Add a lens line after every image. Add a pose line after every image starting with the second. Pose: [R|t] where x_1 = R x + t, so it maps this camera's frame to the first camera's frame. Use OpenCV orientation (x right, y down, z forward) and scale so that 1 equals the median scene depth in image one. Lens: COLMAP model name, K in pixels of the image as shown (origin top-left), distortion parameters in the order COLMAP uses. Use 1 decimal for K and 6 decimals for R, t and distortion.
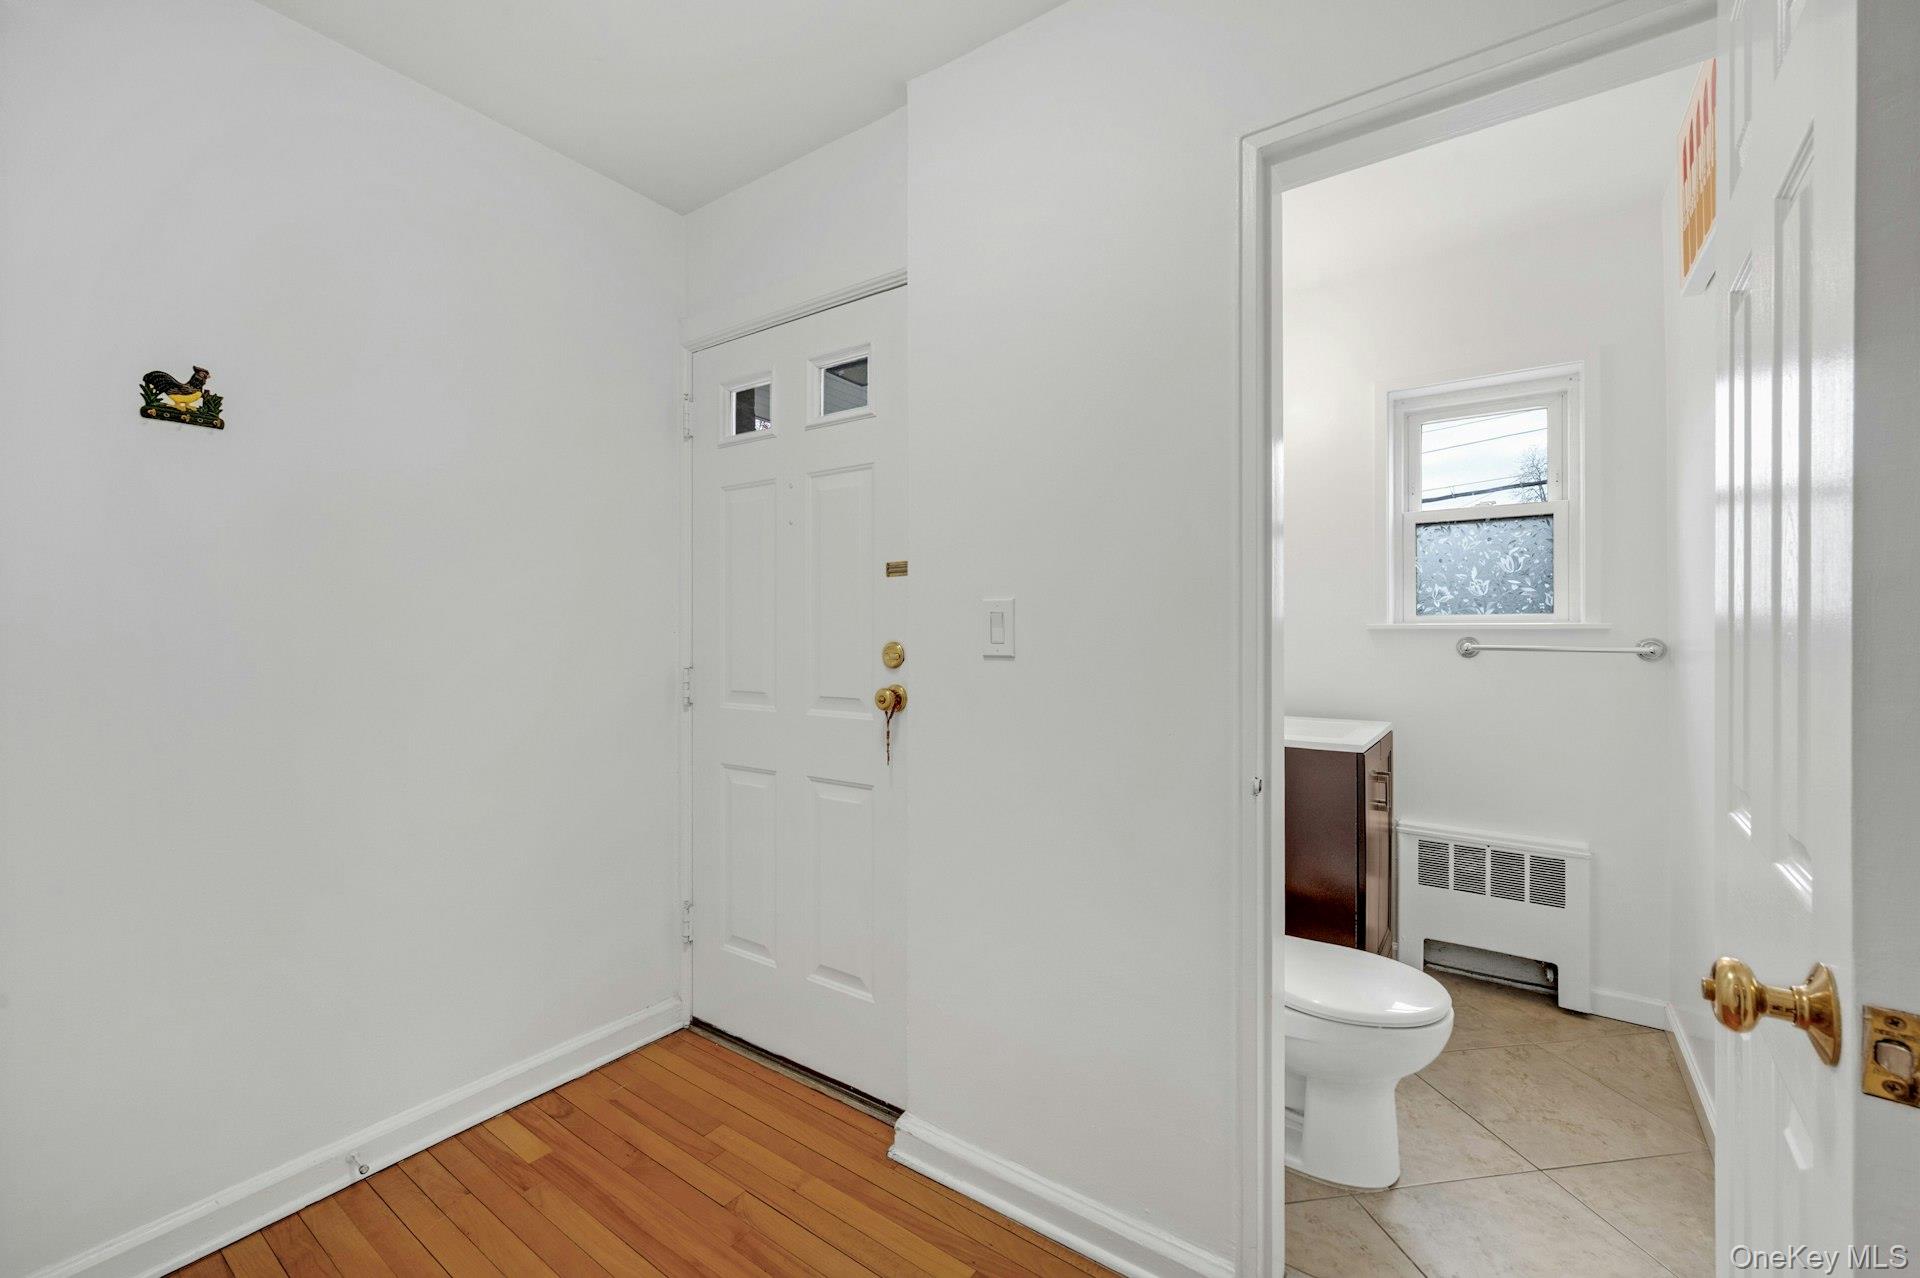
lens RADIAL K [[767.3, 0, 963.4], [0, 767.3, 642.1], [0, 0, 1]] dist [-0.000006, 0.000234]
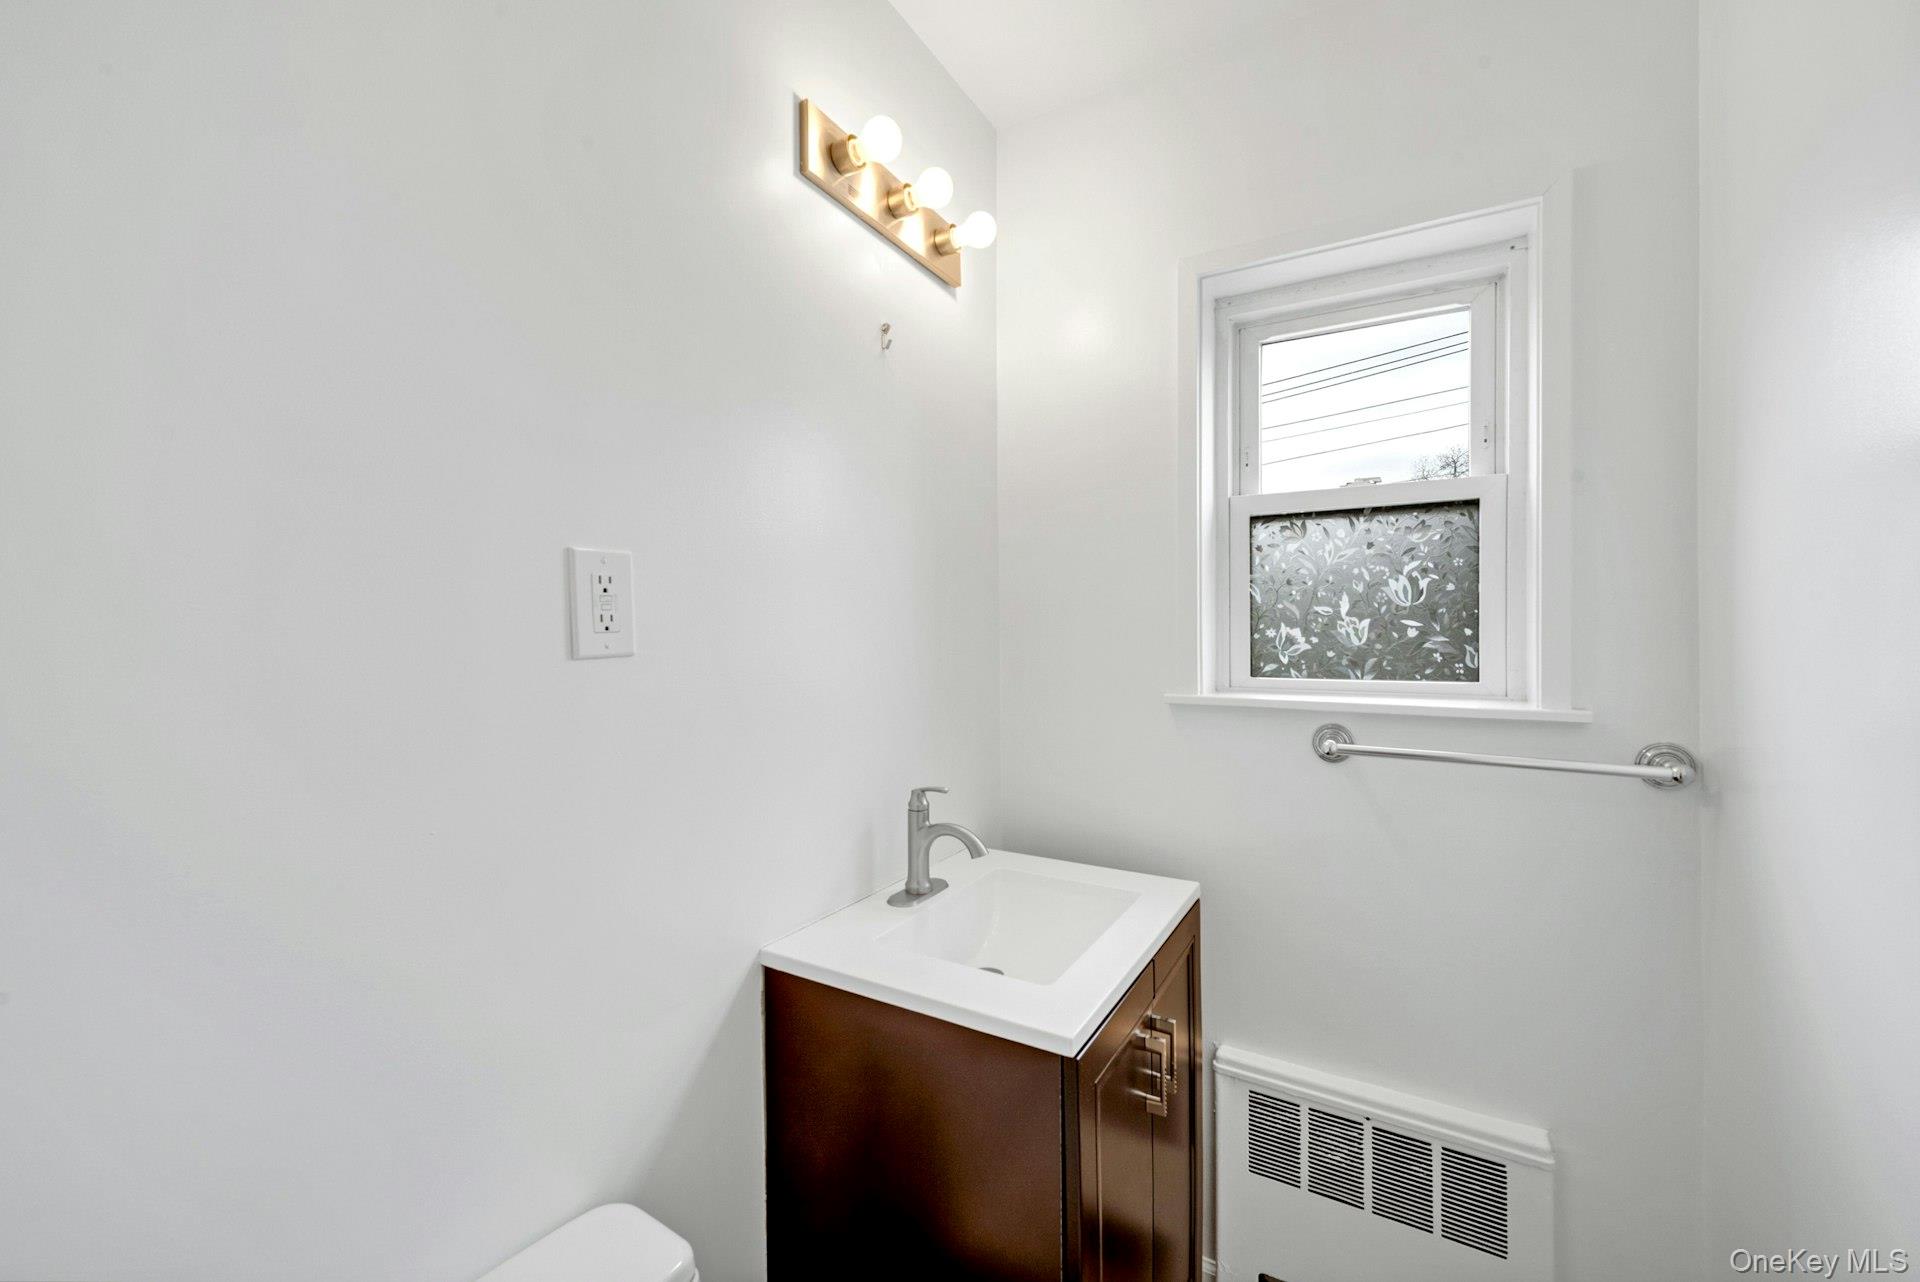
lens RADIAL K [[767.3, 0, 966.0], [0, 767.3, 640.6], [0, 0, 1]] dist [-0.000006, 0.000234]
pose [[0.993437, 0.003455, 0.114332, 0.335015], [-0.002890, 0.999983, -0.005107, -0.062220], [-0.114347, 0.004743, 0.993430, 0.486912]]
